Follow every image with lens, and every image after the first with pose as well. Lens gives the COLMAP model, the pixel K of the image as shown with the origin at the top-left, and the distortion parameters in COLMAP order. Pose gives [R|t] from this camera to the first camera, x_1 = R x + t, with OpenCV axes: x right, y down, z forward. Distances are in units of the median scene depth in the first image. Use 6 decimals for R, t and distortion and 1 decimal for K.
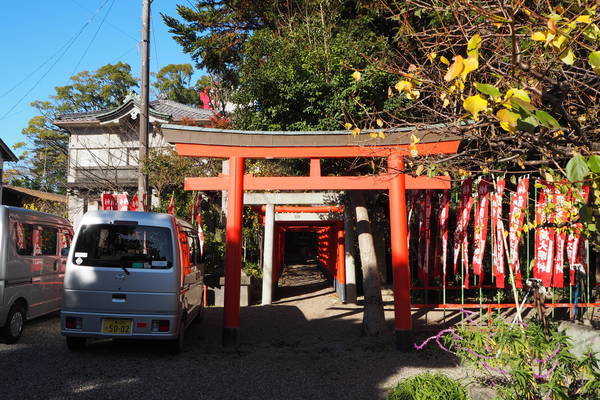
lens RADIAL K [[511.8, 0, 300.0], [0, 511.8, 200.0], [0, 0, 1]] dist [-0.040284, 0.000187]
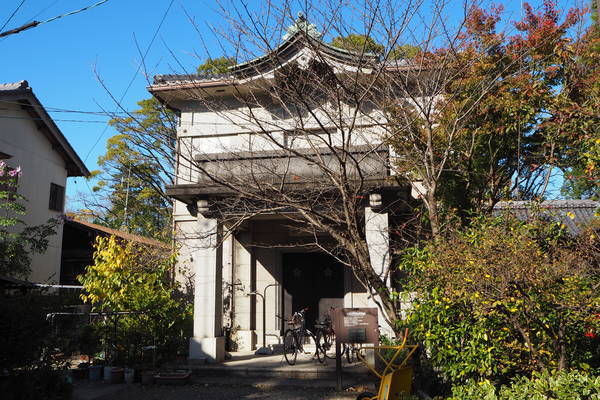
lens RADIAL K [[536.4, 0, 300.0], [0, 536.4, 200.0], [0, 0, 1]] dist [-0.001990, -0.000101]
pose [[0.989352, -0.024816, -0.143412, -0.243484], [0.010048, 0.994651, -0.102798, 0.026629], [0.145196, 0.100263, 0.984310, 0.456823]]
